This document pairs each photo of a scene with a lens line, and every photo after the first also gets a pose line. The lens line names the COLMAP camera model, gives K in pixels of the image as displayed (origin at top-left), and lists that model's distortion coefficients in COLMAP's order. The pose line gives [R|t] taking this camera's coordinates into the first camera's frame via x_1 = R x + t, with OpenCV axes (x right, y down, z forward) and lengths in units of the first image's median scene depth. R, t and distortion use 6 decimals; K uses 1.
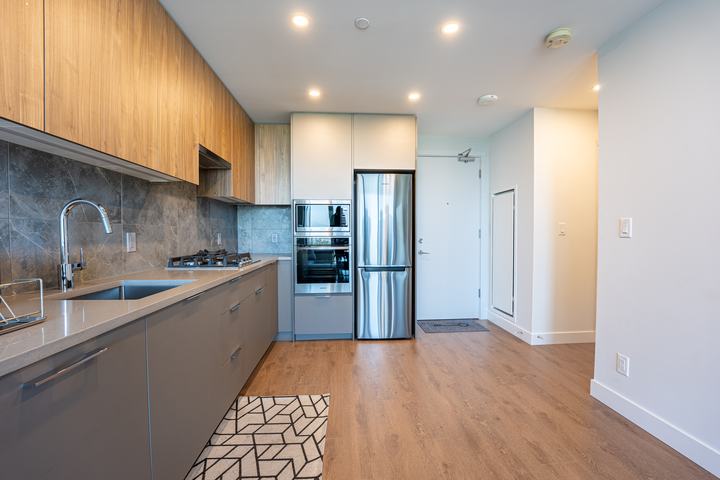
lens RADIAL K [[294.3, 0, 364.0], [0, 294.3, 241.5], [0, 0, 1]] dist [-0.028423, 0.003891]
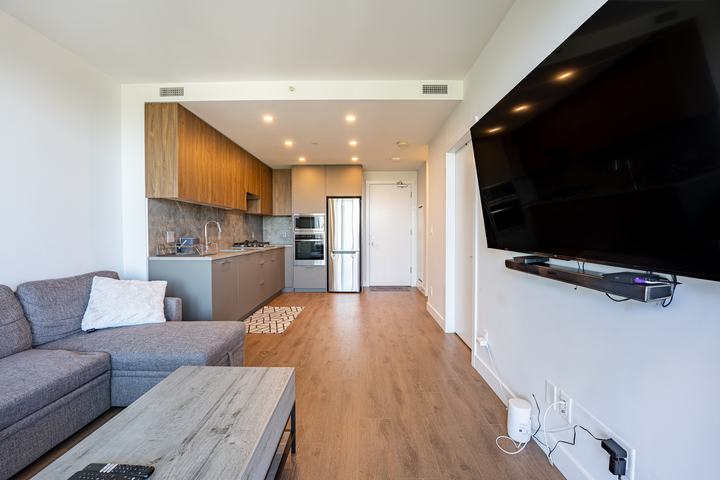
lens RADIAL K [[301.5, 0, 359.0], [0, 301.5, 236.3], [0, 0, 1]] dist [0.018177, -0.000059]
pose [[0.995923, 0.003215, -0.090147, 0.360065], [-0.004471, 0.999896, -0.013736, 0.024005], [0.090094, 0.014083, 0.995834, -0.882830]]
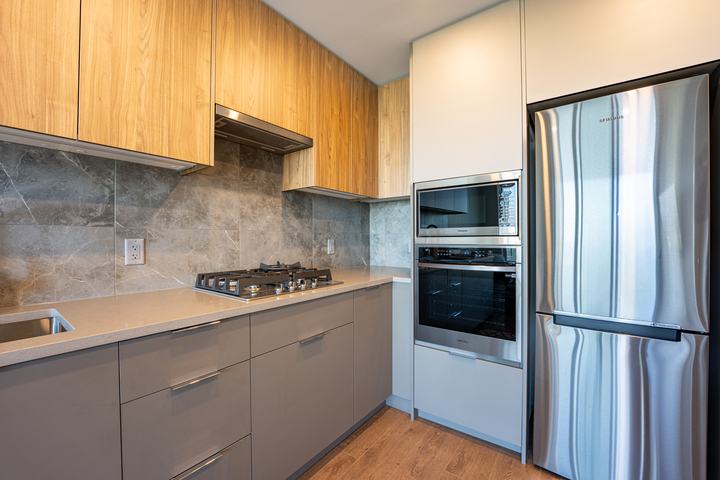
lens RADIAL K [[294.3, 0, 362.3], [0, 294.3, 240.3], [0, 0, 1]] dist [-0.028423, 0.003891]
pose [[0.750889, 0.001454, -0.660427, 0.084195], [-0.016536, 0.999725, -0.016600, -0.015055], [0.660221, 0.023385, 0.750707, 0.521536]]
